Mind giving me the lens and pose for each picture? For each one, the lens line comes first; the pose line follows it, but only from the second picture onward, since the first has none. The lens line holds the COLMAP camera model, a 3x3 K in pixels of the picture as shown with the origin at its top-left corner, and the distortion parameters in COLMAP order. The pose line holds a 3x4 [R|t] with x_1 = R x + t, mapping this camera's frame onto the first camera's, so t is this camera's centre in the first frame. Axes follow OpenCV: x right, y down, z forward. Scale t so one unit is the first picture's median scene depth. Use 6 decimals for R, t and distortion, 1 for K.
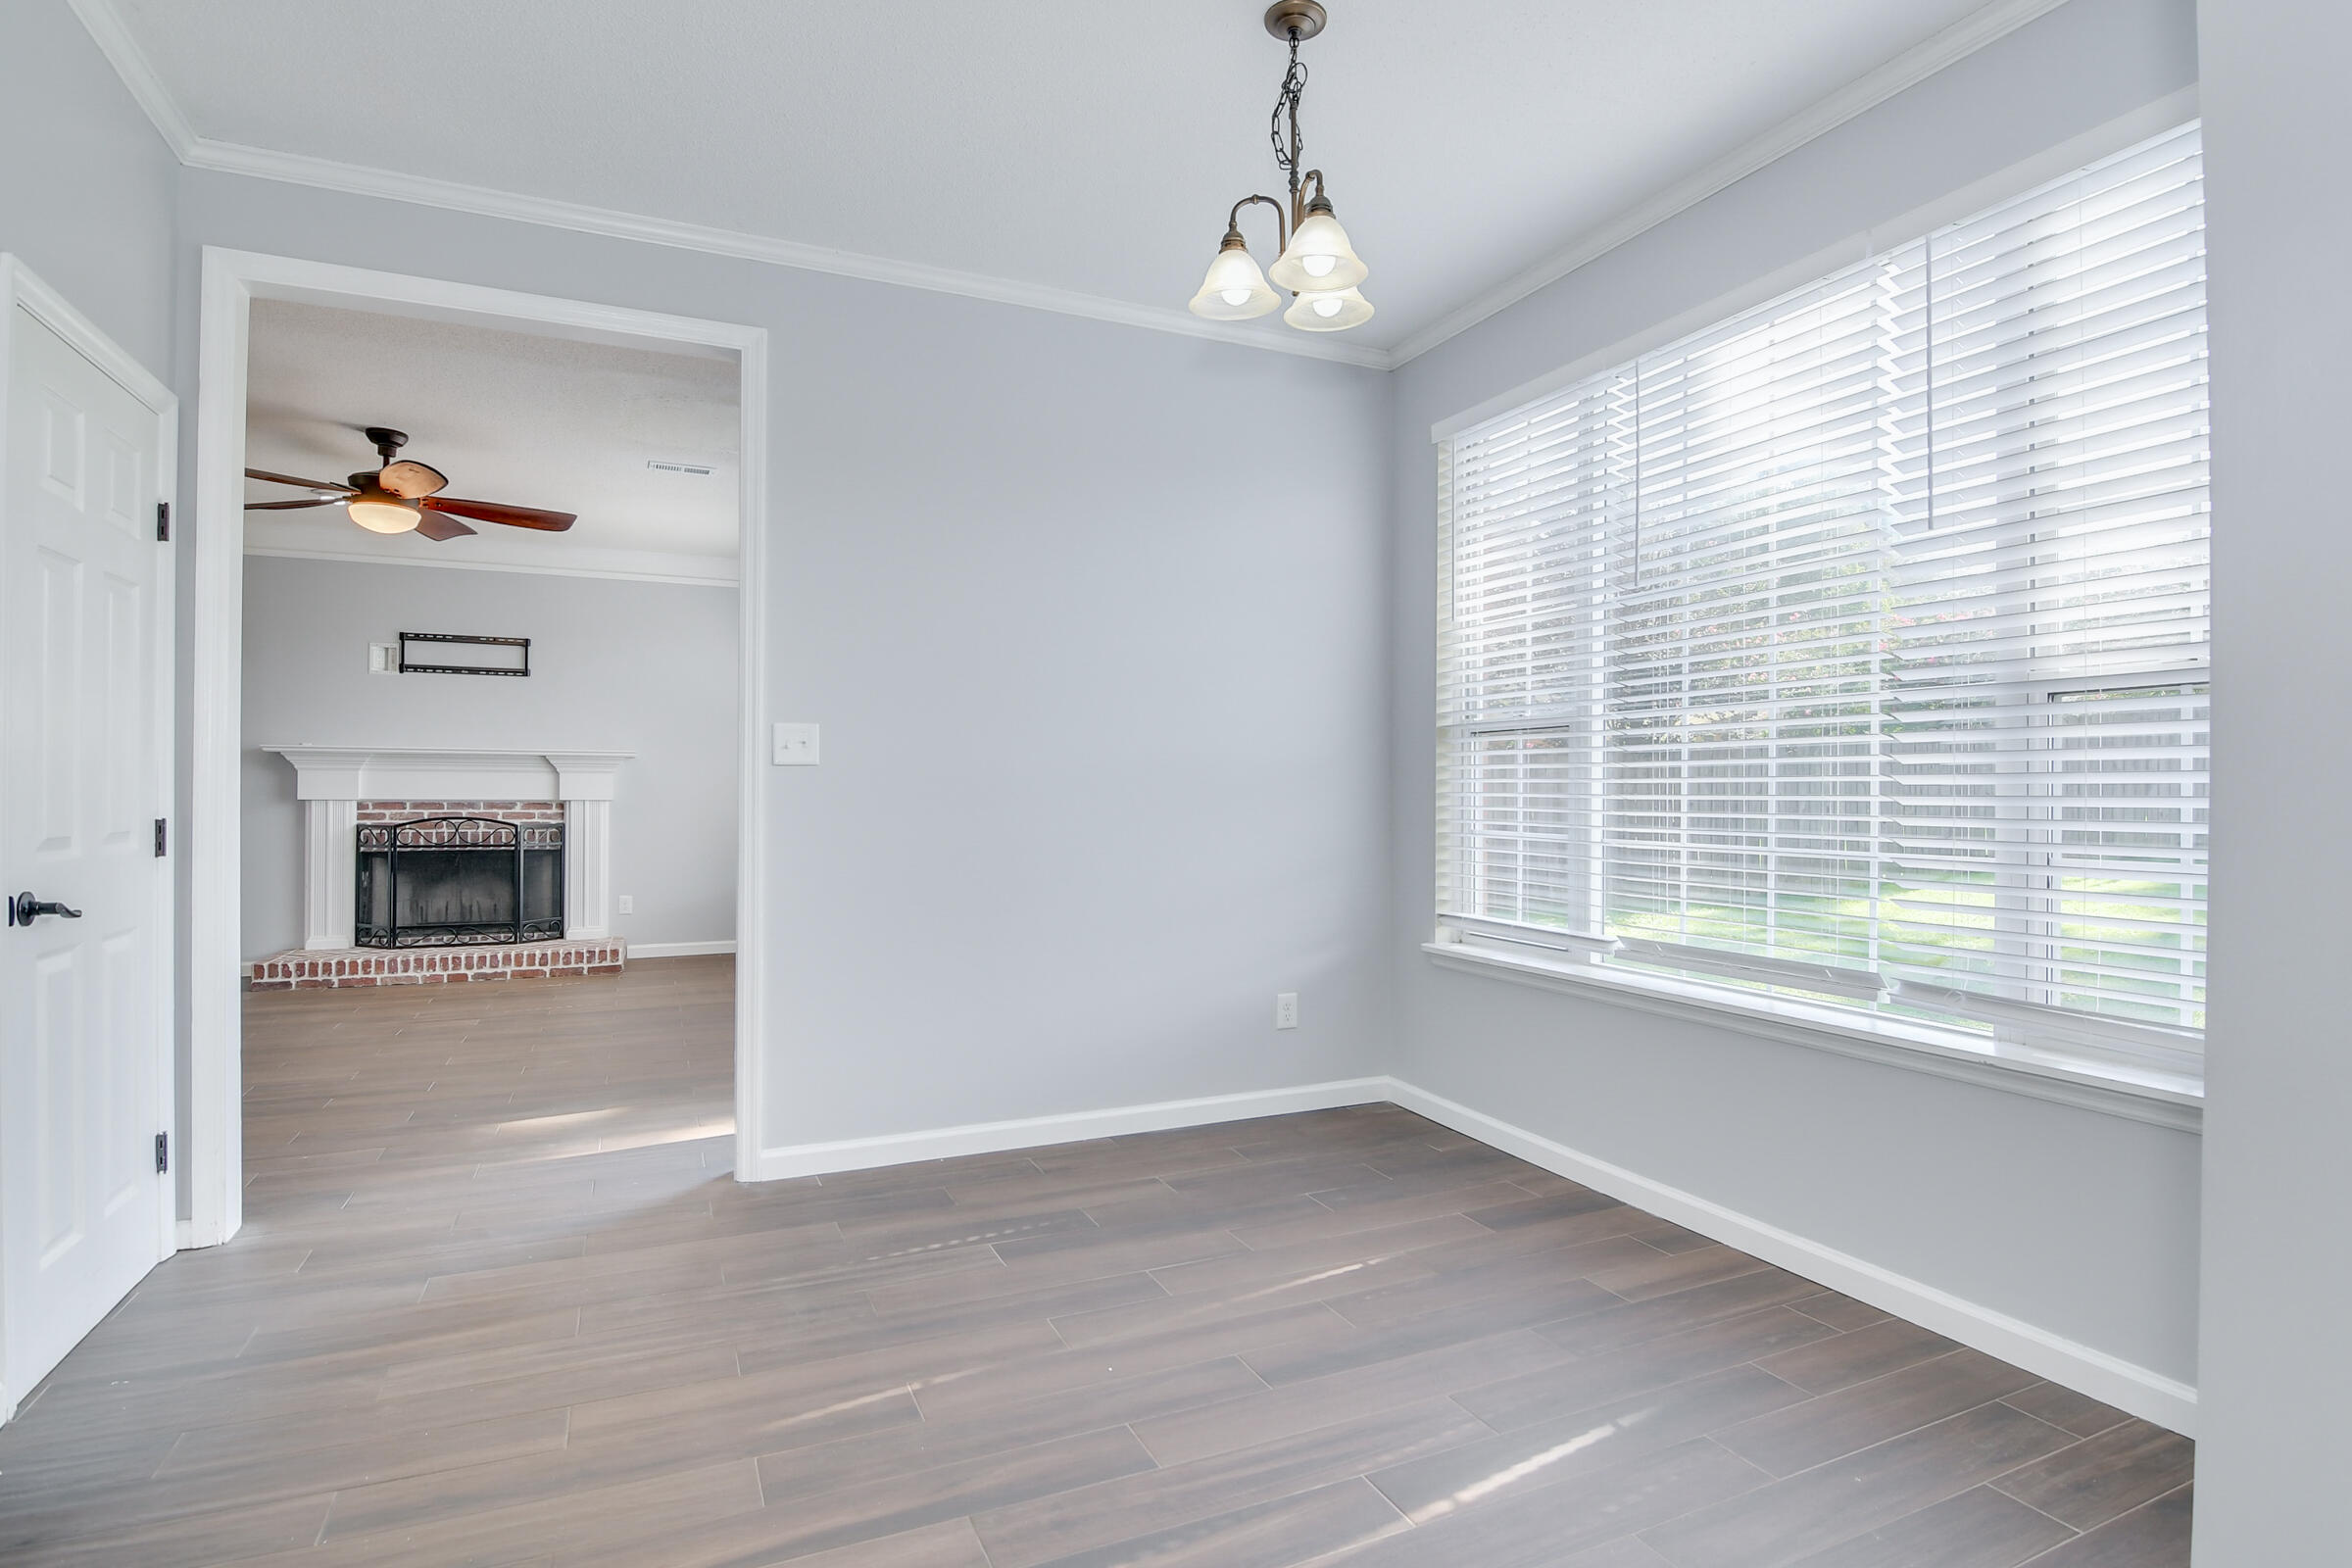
lens RADIAL K [[1153.8, 0, 1179.2], [0, 1153.8, 792.7], [0, 0, 1]] dist [0.004915, -0.000126]
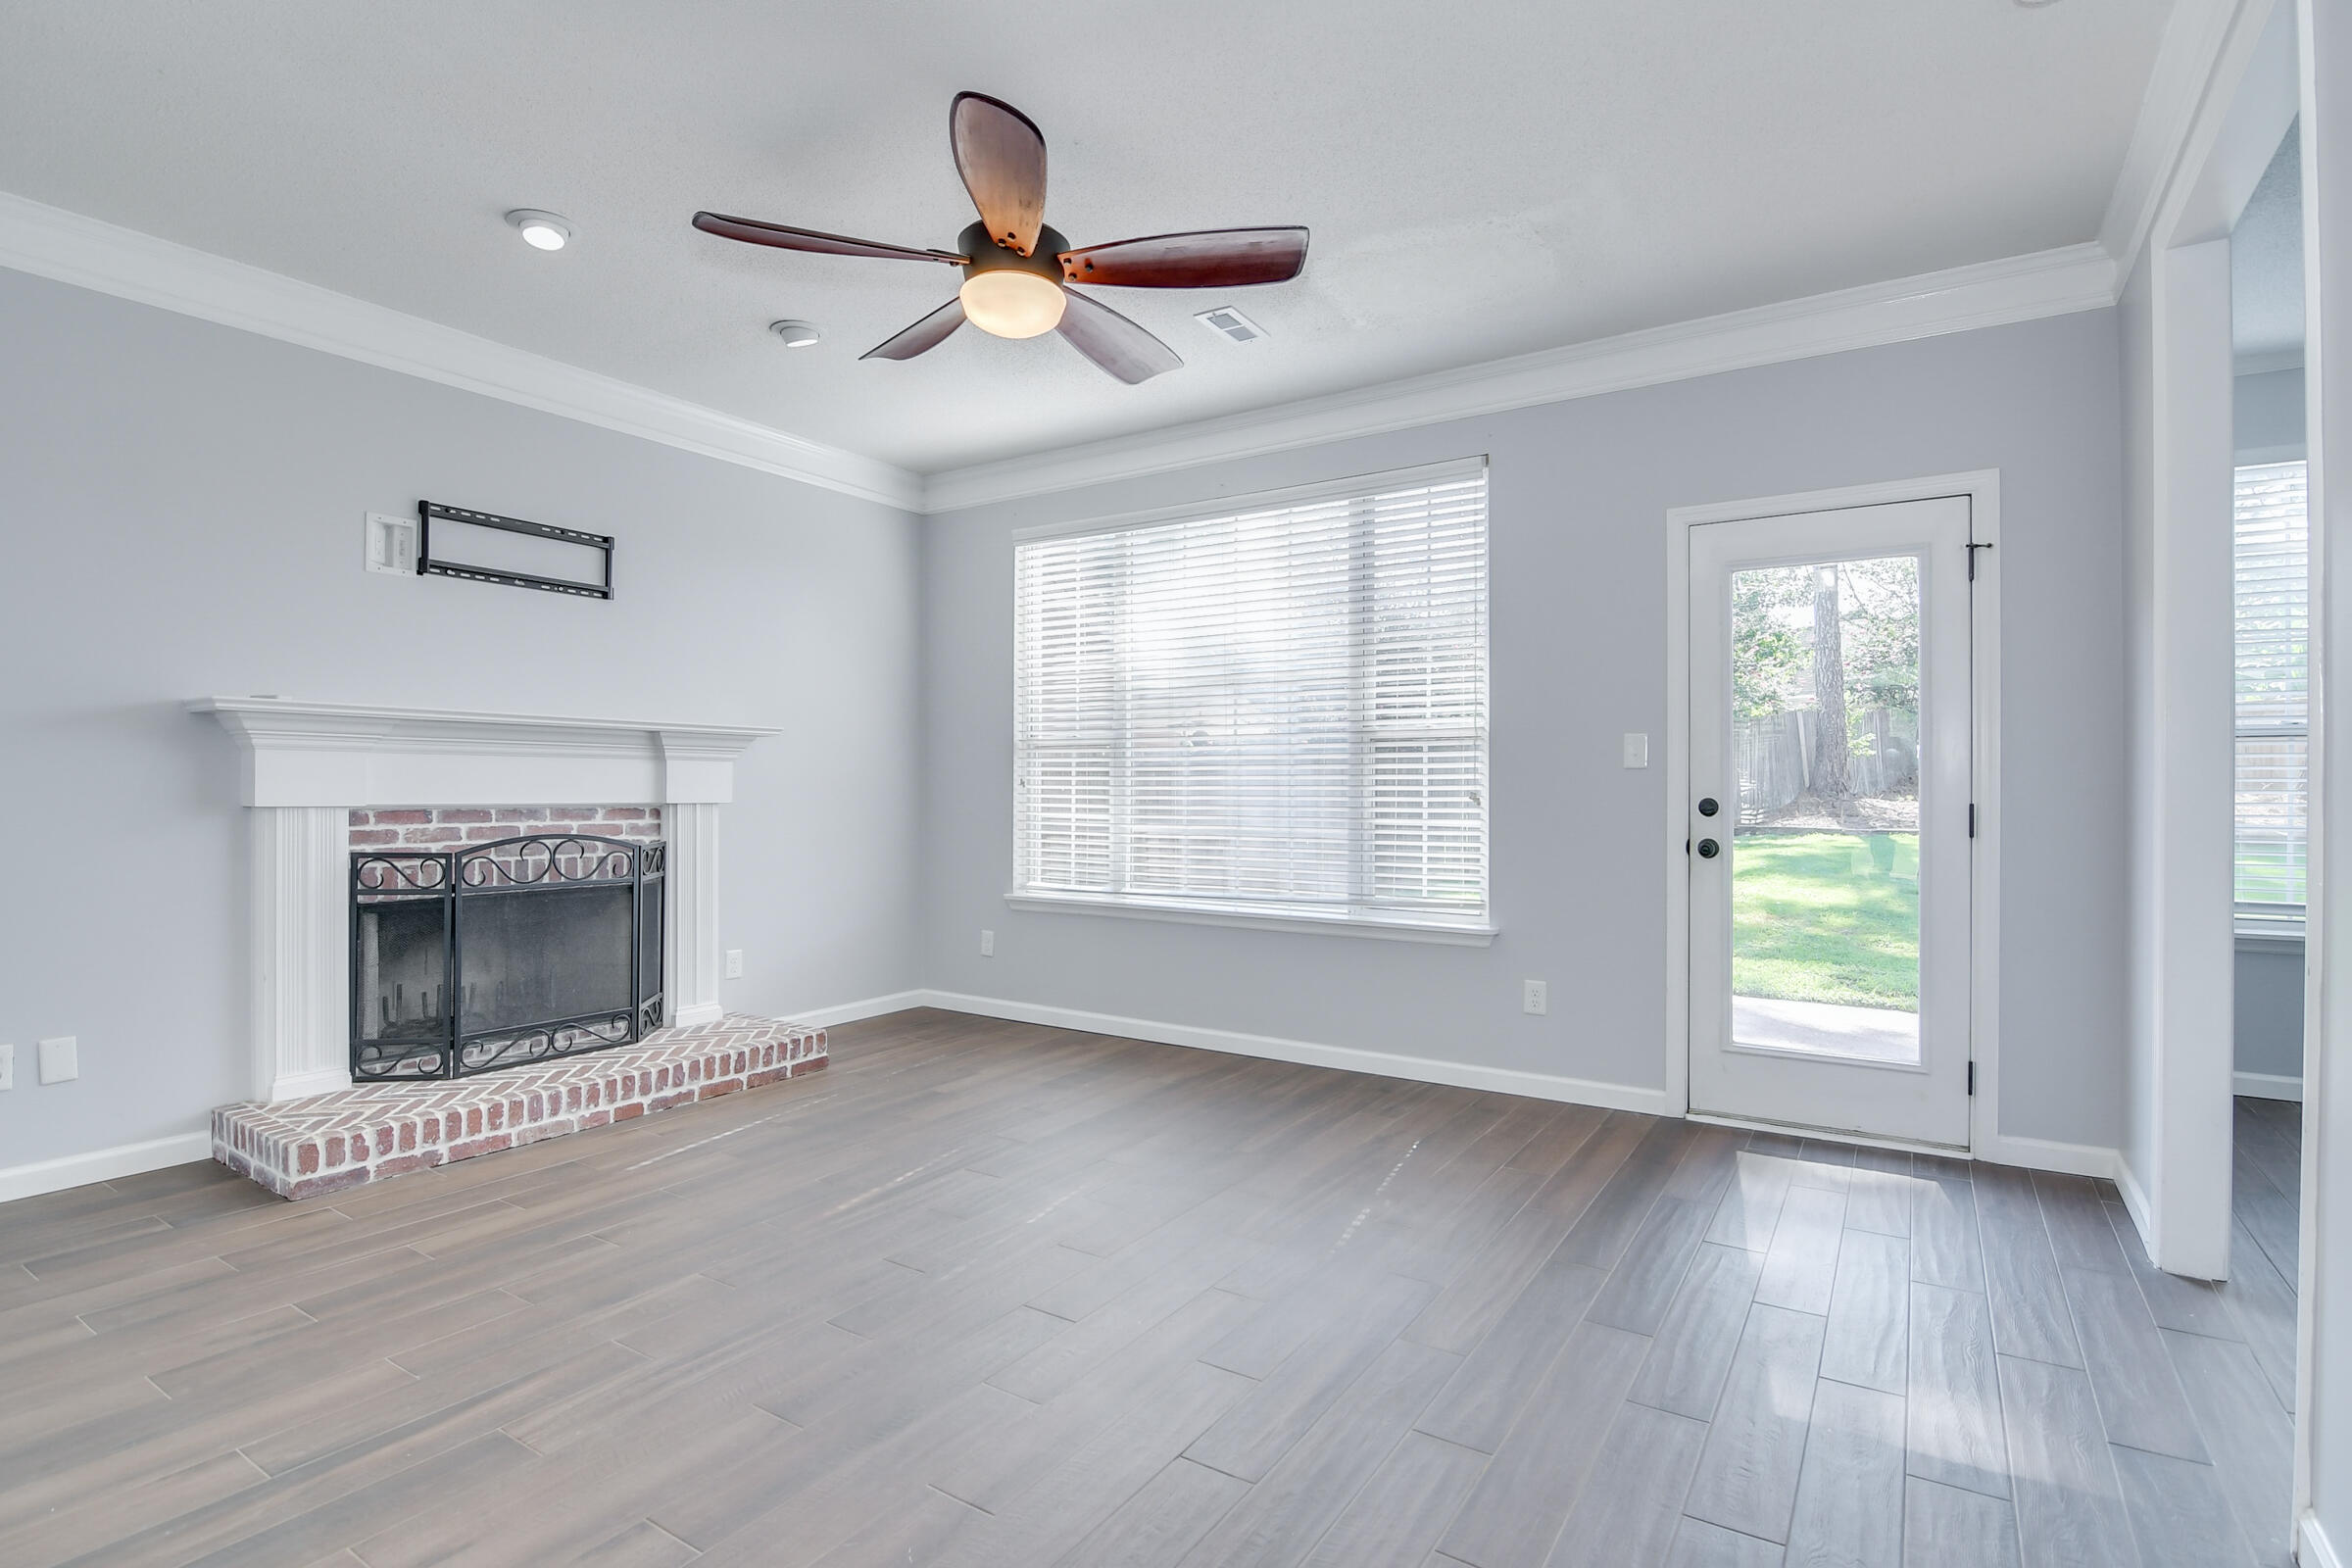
lens RADIAL K [[1153.8, 0, 1178.9], [0, 1153.8, 786.3], [0, 0, 1]] dist [0.004915, -0.000126]
pose [[0.844891, -0.000389, 0.534939, -0.672573], [0.000404, 1.000000, 0.000090, -0.002970], [-0.534939, 0.000140, 0.844891, 0.348525]]
